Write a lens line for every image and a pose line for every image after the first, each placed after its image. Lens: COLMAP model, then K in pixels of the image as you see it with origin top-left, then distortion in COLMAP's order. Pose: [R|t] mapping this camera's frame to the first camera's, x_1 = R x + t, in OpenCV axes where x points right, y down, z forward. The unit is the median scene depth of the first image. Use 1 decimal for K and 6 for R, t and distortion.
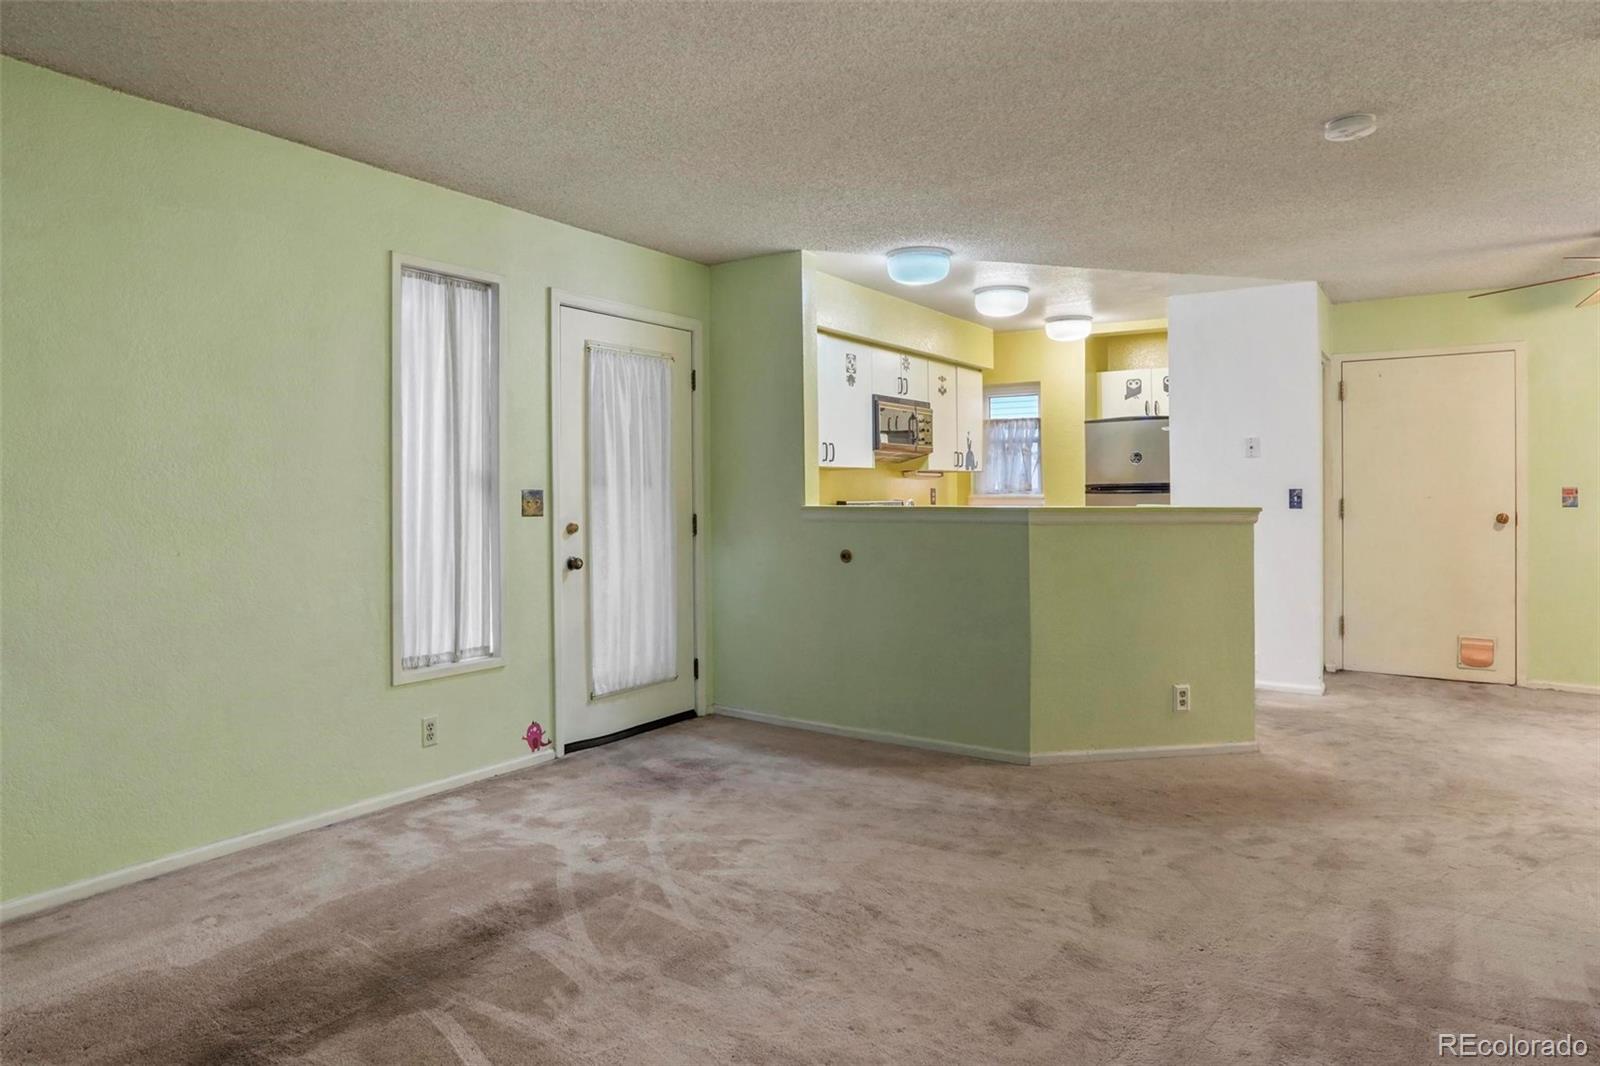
lens RADIAL K [[964.7, 0, 802.9], [0, 964.7, 487.6], [0, 0, 1]] dist [-0.001148, 0.000109]
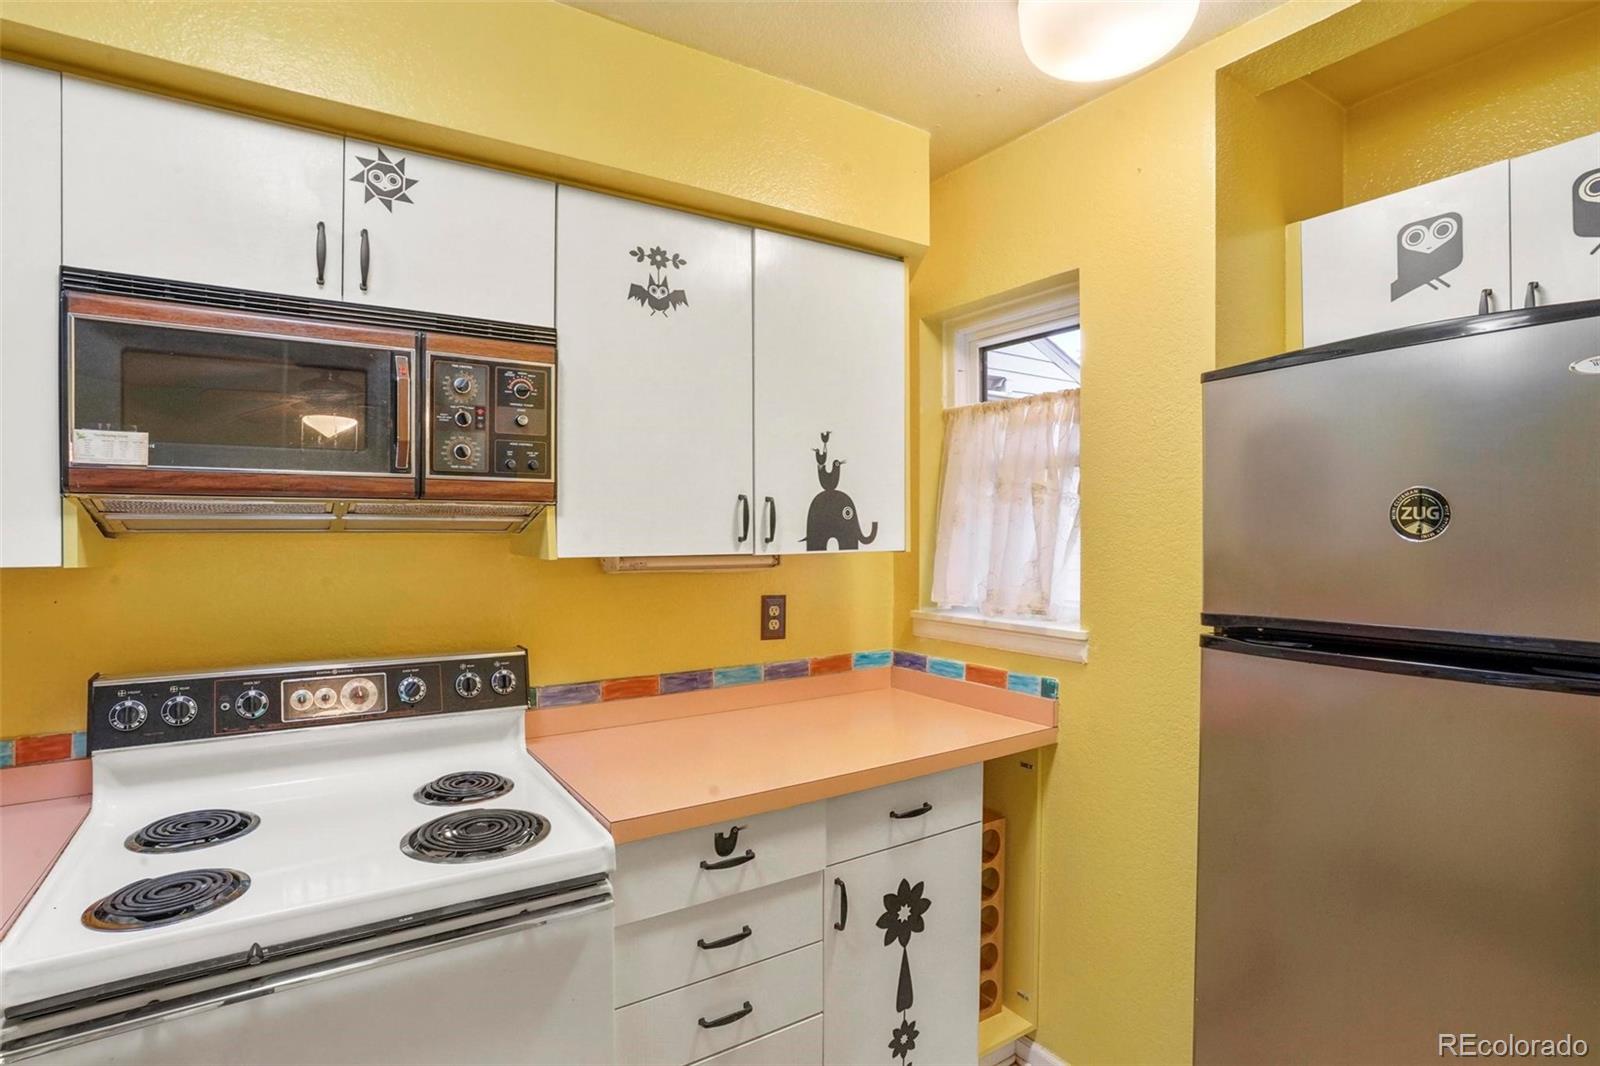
lens RADIAL K [[791.8, 0, 806.7], [0, 791.8, 530.6], [0, 0, 1]] dist [-0.079263, 0.037429]
pose [[0.919406, 0.005370, -0.393272, 0.343562], [-0.003439, 0.999978, 0.005613, -0.032938], [0.393294, -0.003808, 0.919405, 0.946474]]
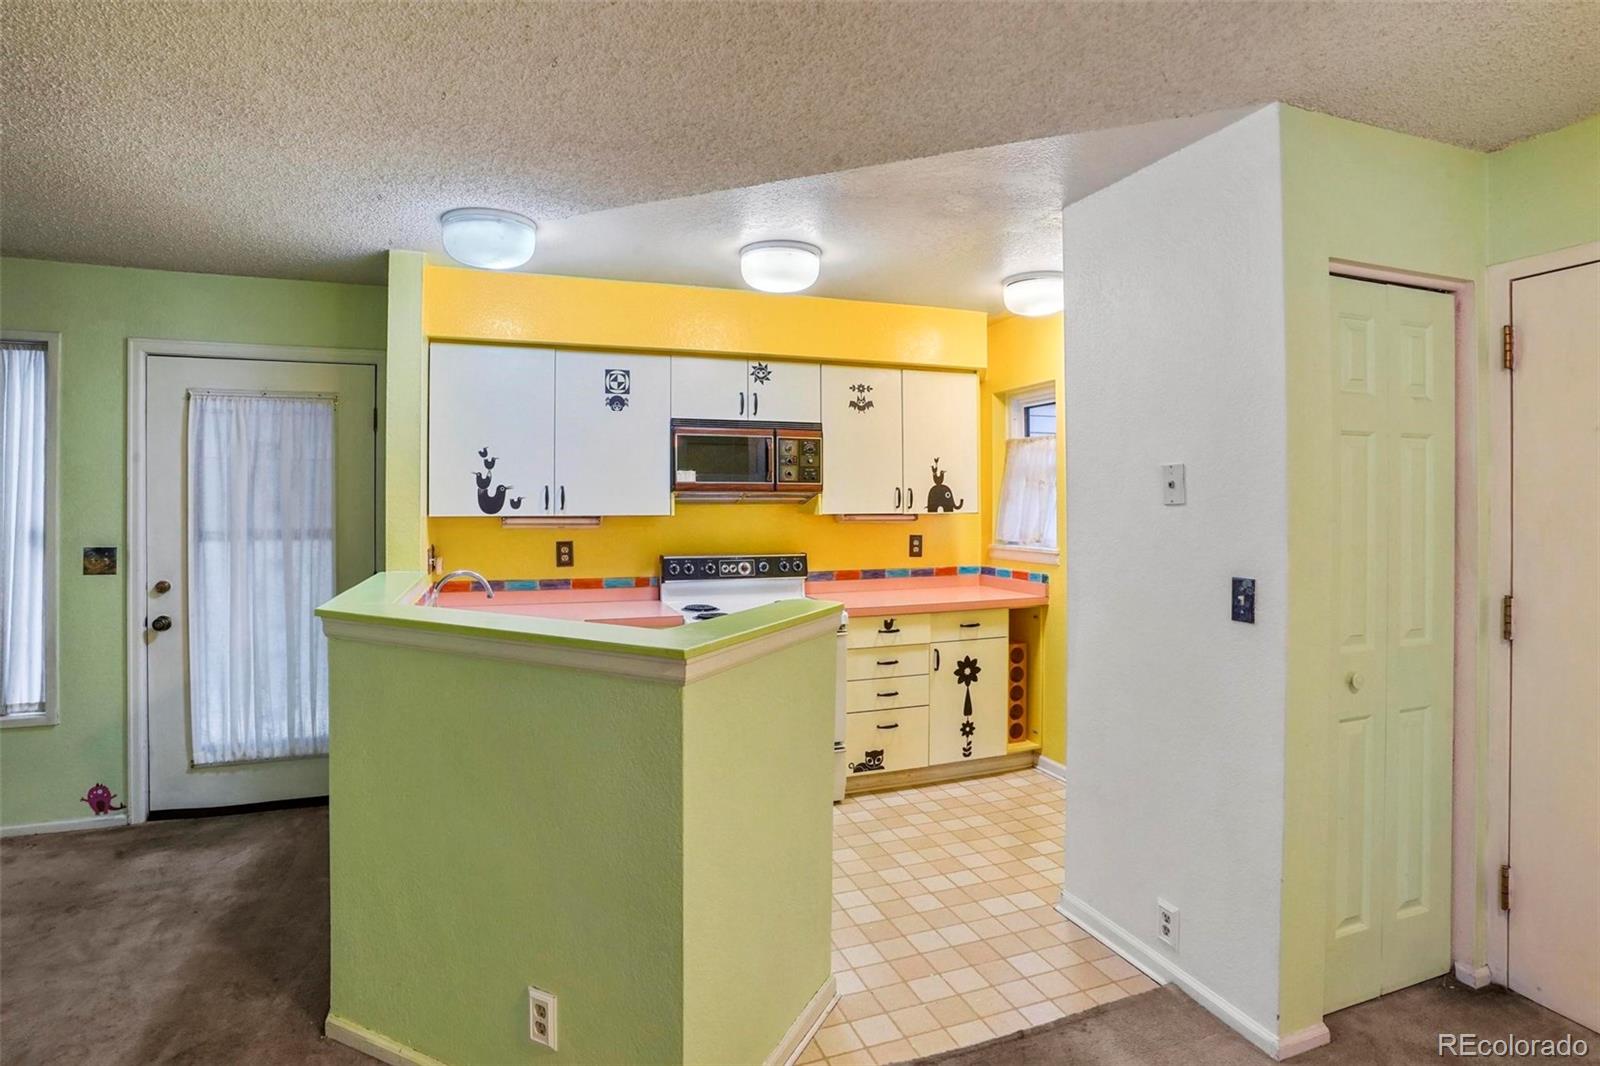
lens RADIAL K [[804.2, 0, 806.3], [0, 804.2, 504.6], [0, 0, 1]] dist [-0.046473, 0.016350]
pose [[0.804337, 0.005735, -0.594145, 0.566966], [-0.001181, 0.999967, 0.008053, -0.035612], [0.594172, -0.005776, 0.804317, 0.583115]]
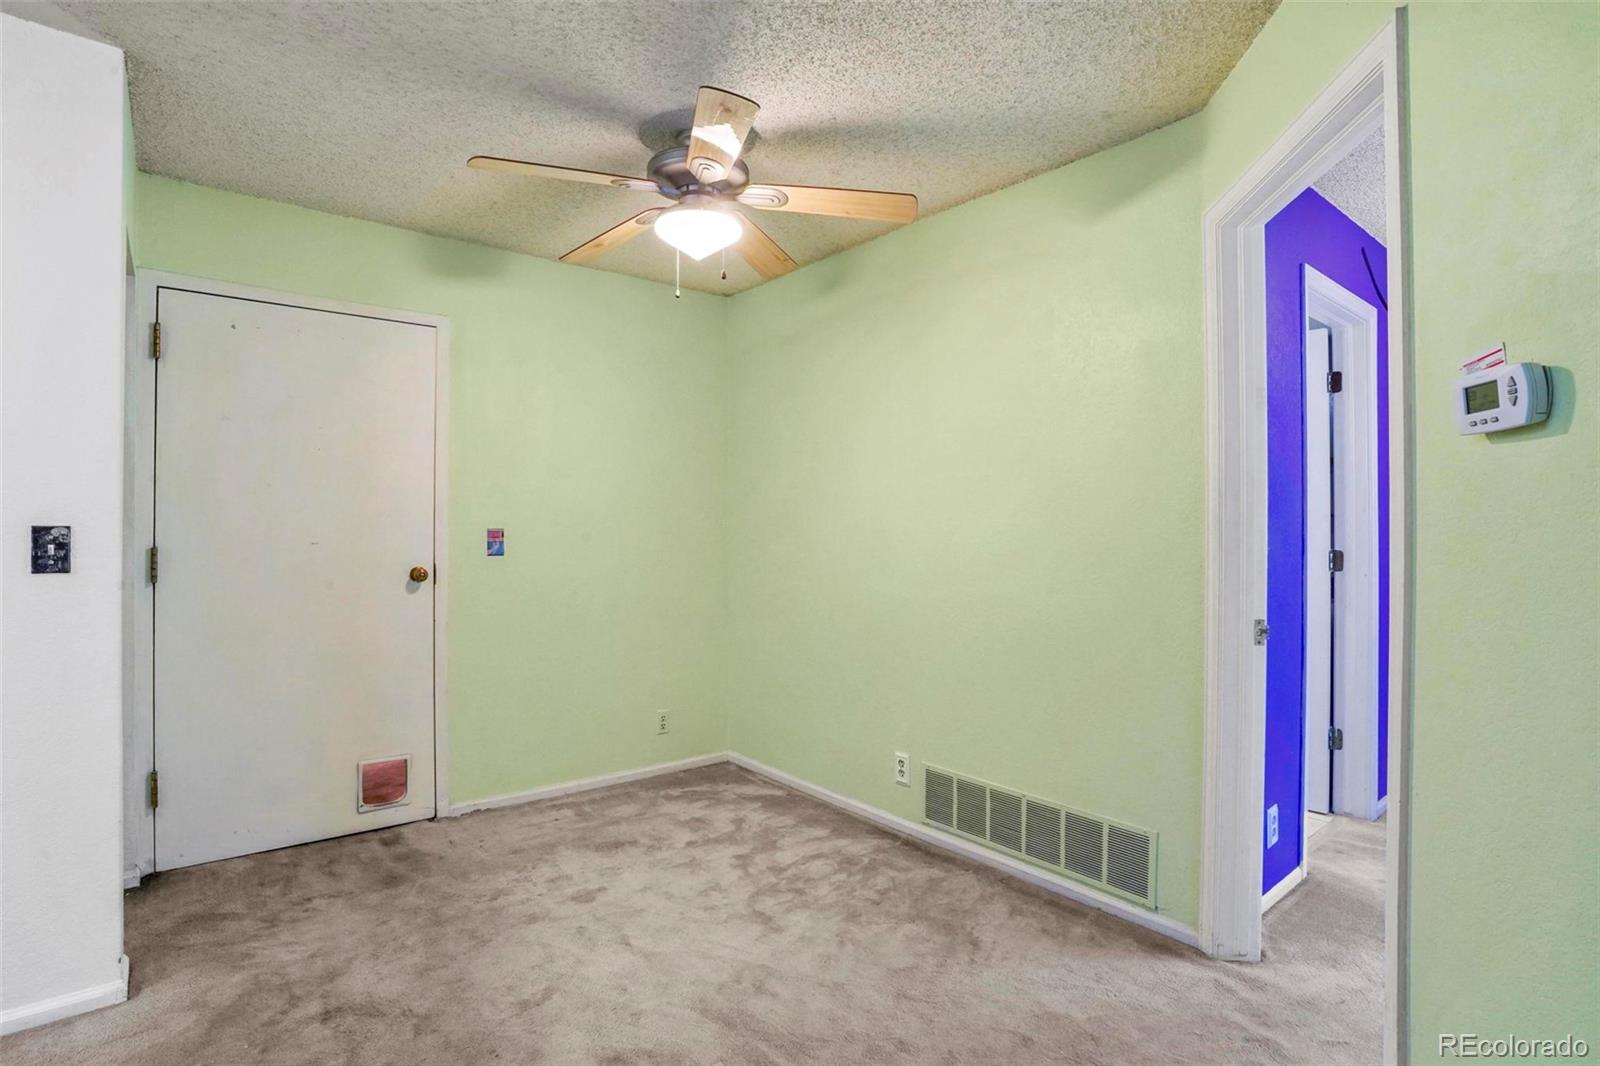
lens RADIAL K [[791.8, 0, 806.7], [0, 791.8, 530.6], [0, 0, 1]] dist [-0.079263, 0.037429]
pose [[0.293070, 0.007445, 0.956062, 0.296060], [-0.006621, 0.999962, -0.005758, 0.003214], [-0.956068, -0.004643, 0.293108, 0.597456]]
